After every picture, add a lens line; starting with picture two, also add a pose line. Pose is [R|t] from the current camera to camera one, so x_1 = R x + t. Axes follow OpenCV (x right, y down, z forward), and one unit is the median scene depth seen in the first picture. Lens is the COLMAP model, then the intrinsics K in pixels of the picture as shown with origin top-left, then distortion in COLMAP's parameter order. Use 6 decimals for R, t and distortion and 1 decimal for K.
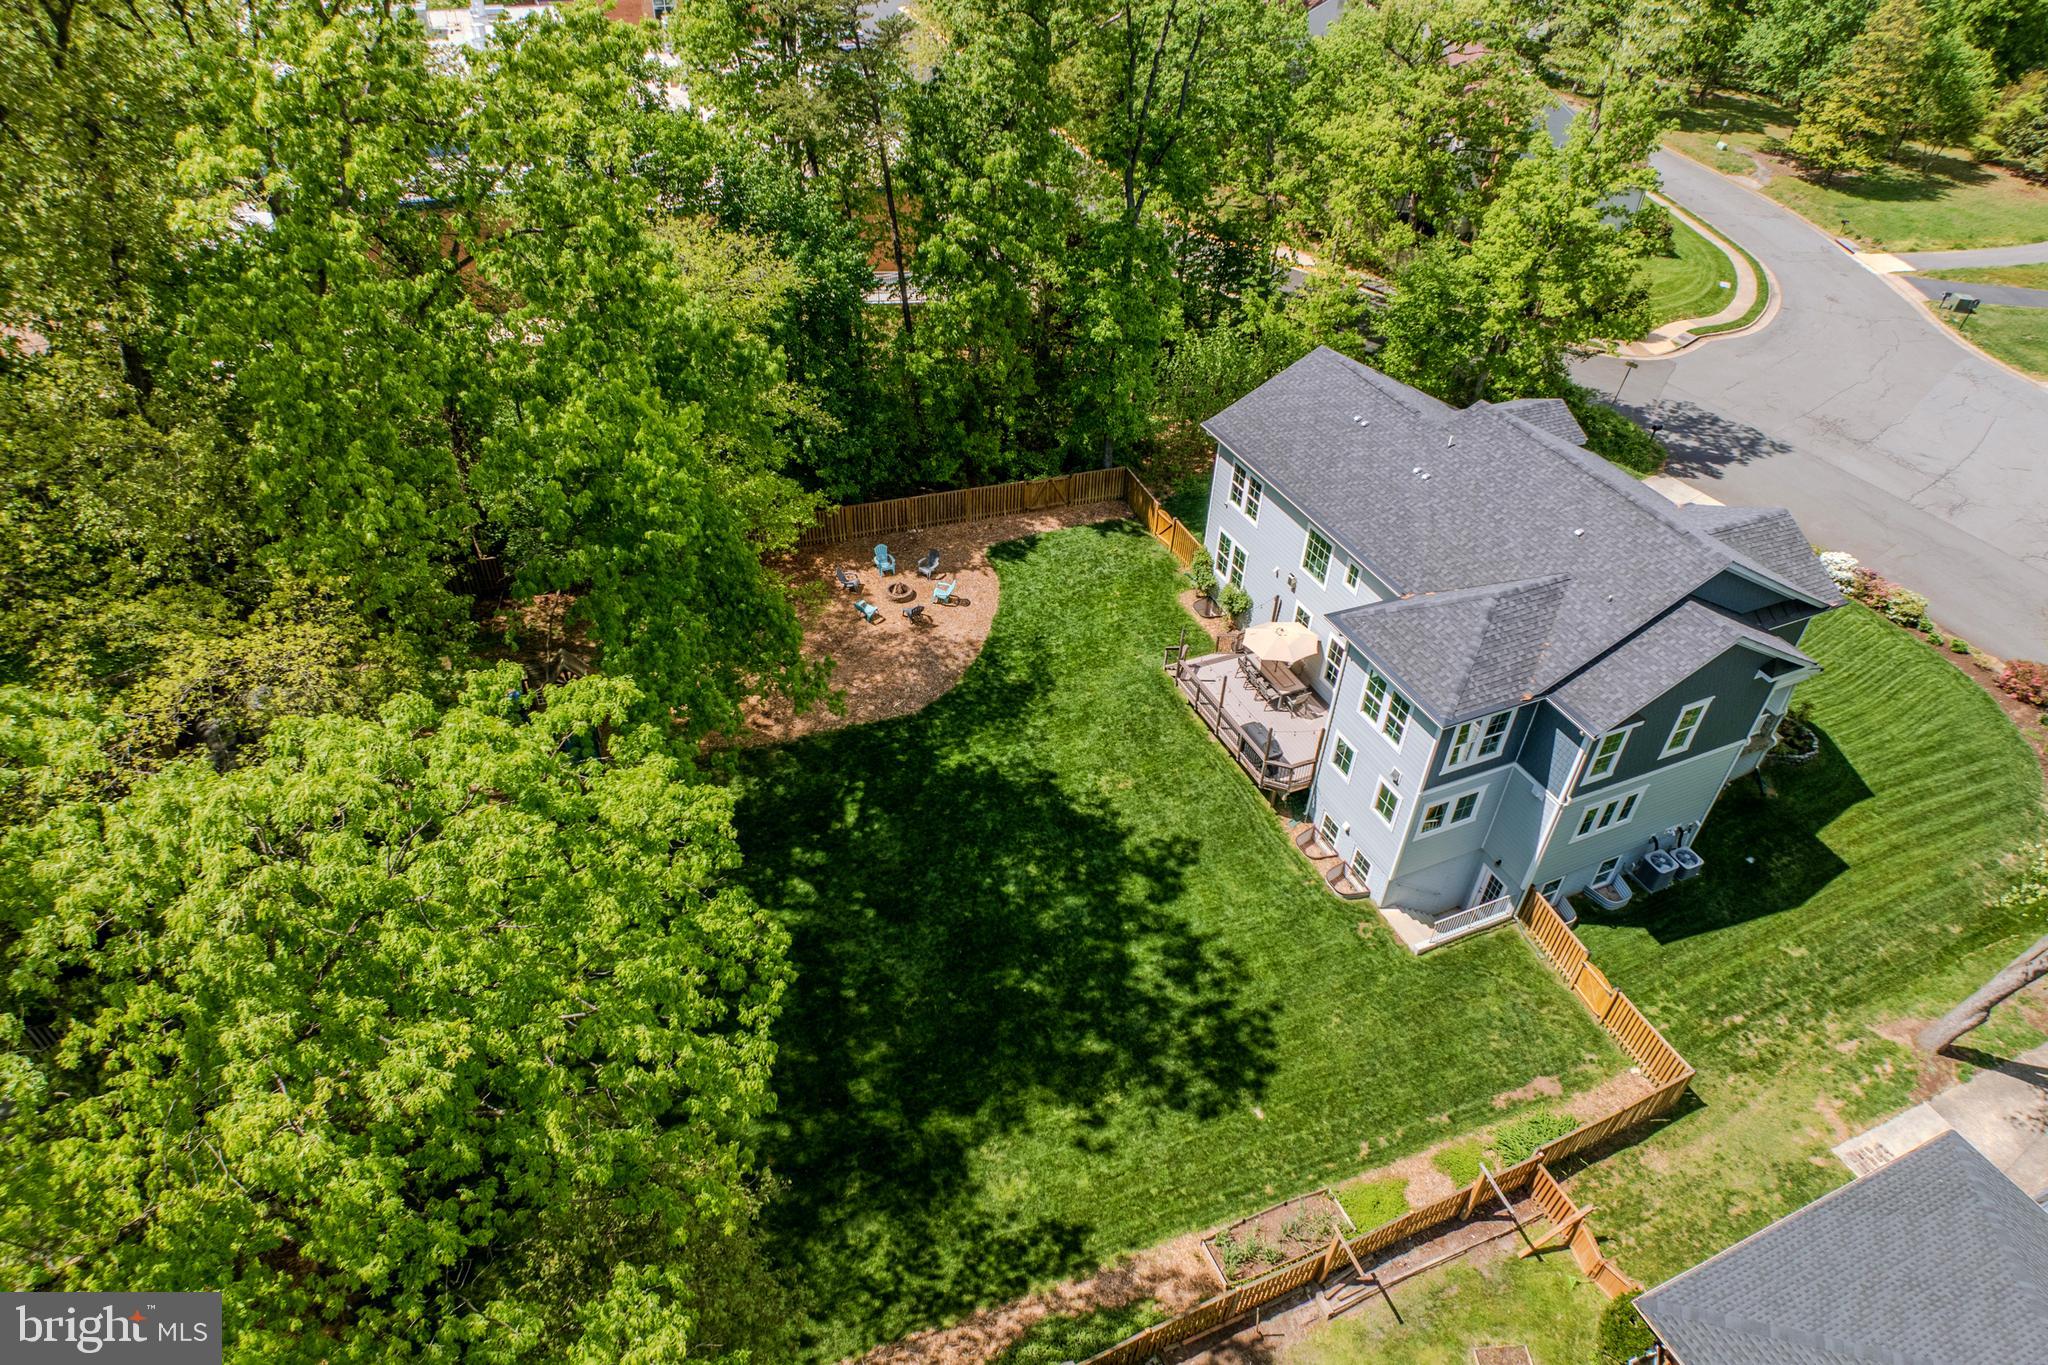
lens RADIAL K [[1204.2, 0, 1015.3], [0, 1204.2, 718.7], [0, 0, 1]] dist [-0.050552, 0.013992]
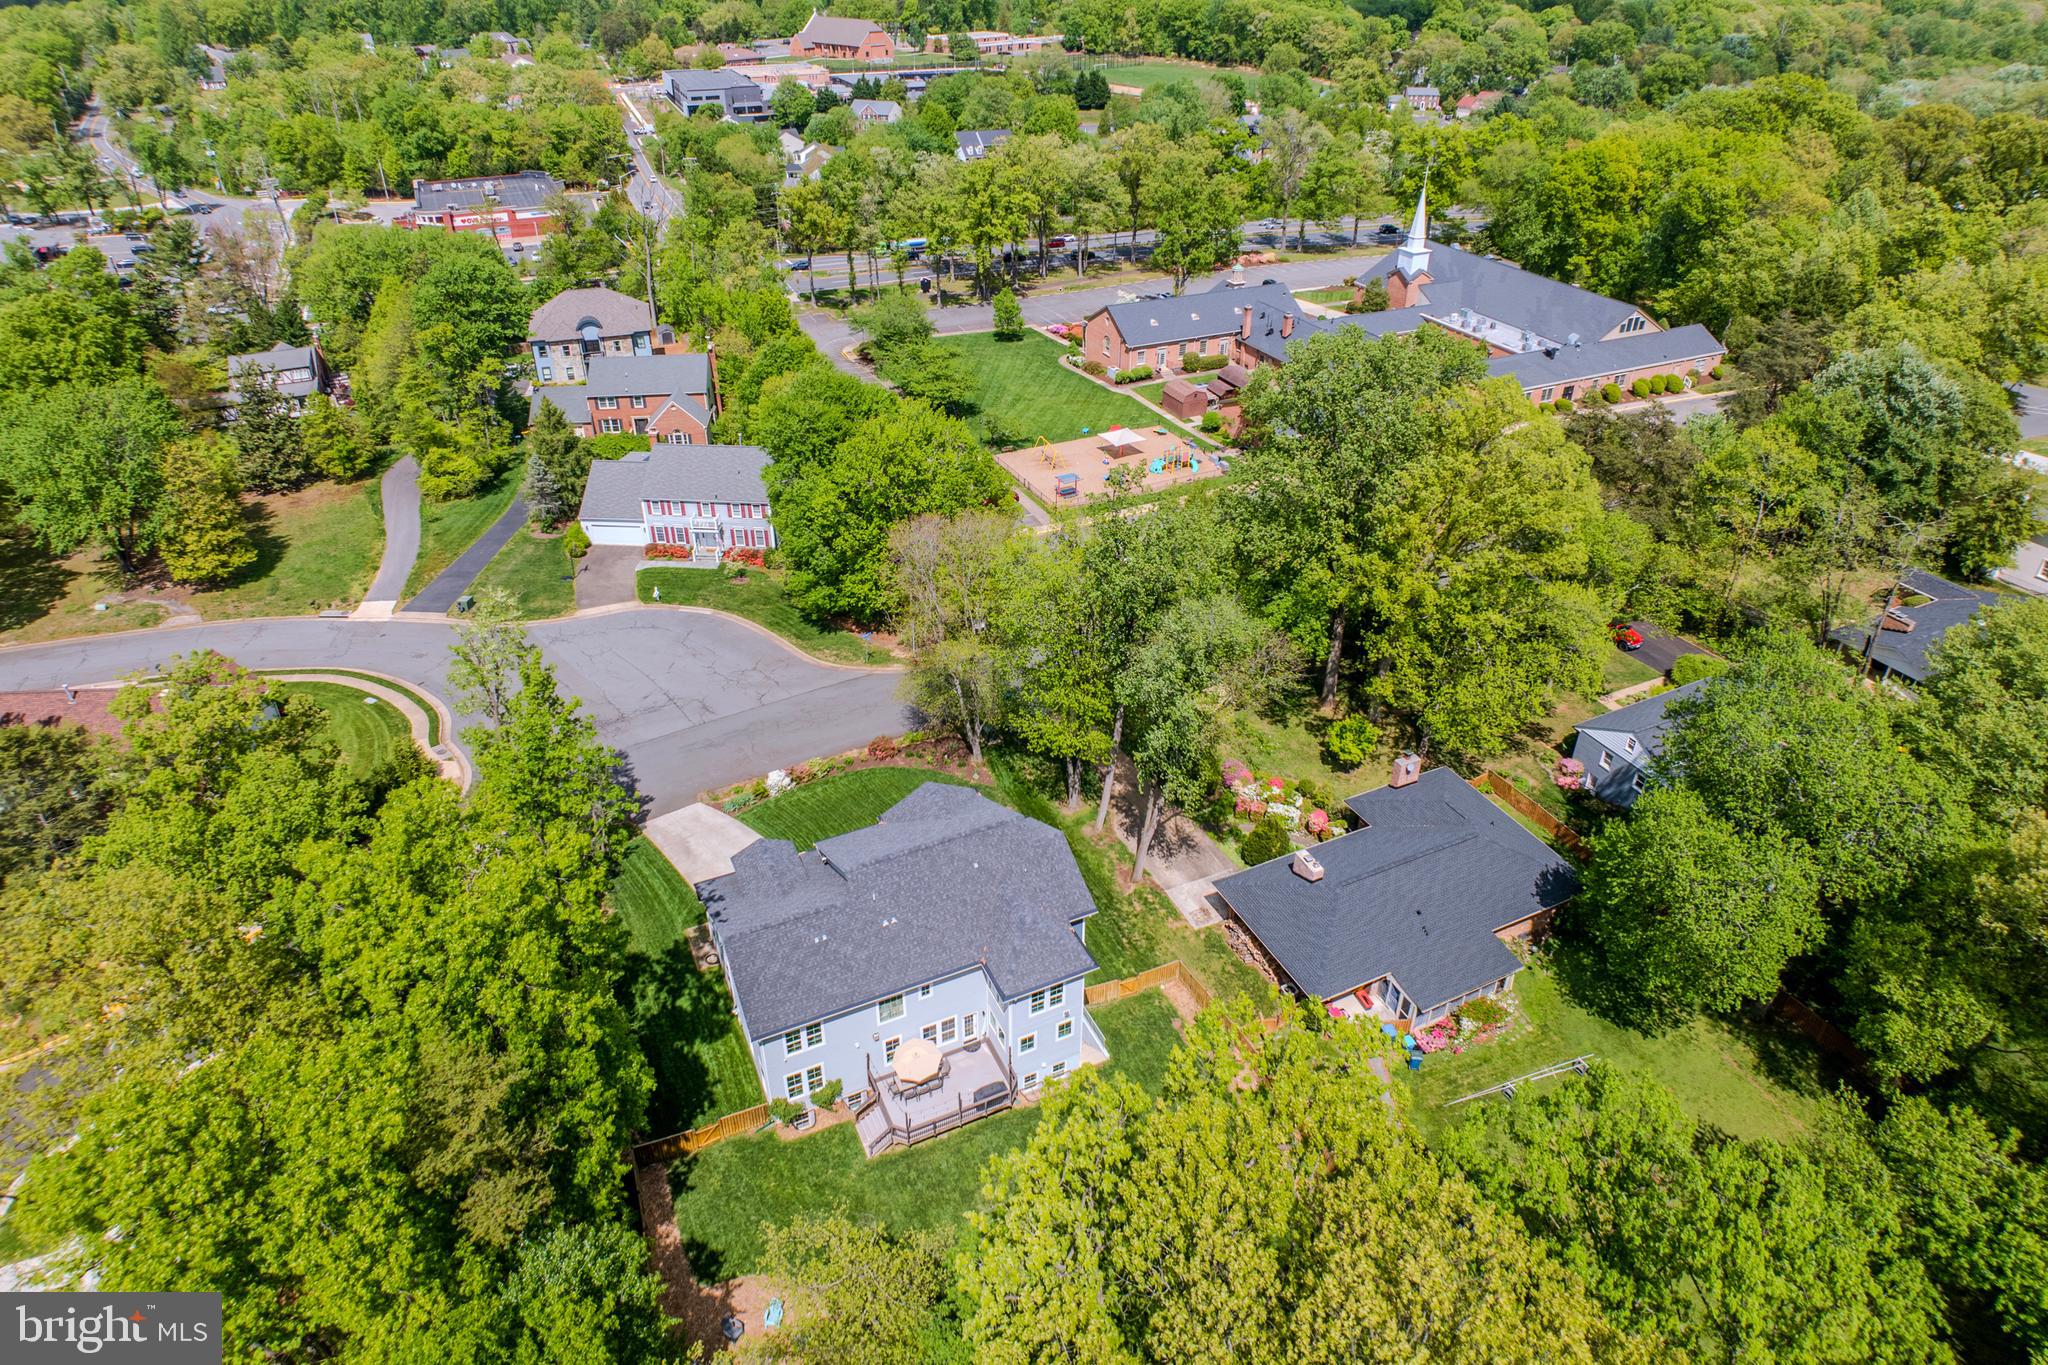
lens RADIAL K [[1204.2, 0, 1037.6], [0, 1204.2, 641.7], [0, 0, 1]] dist [-0.050552, 0.013992]
pose [[-0.034435, -0.543385, 0.838777, -0.745051], [0.643282, 0.630253, 0.434706, -0.938636], [-0.764854, 0.554539, 0.327847, 0.116171]]
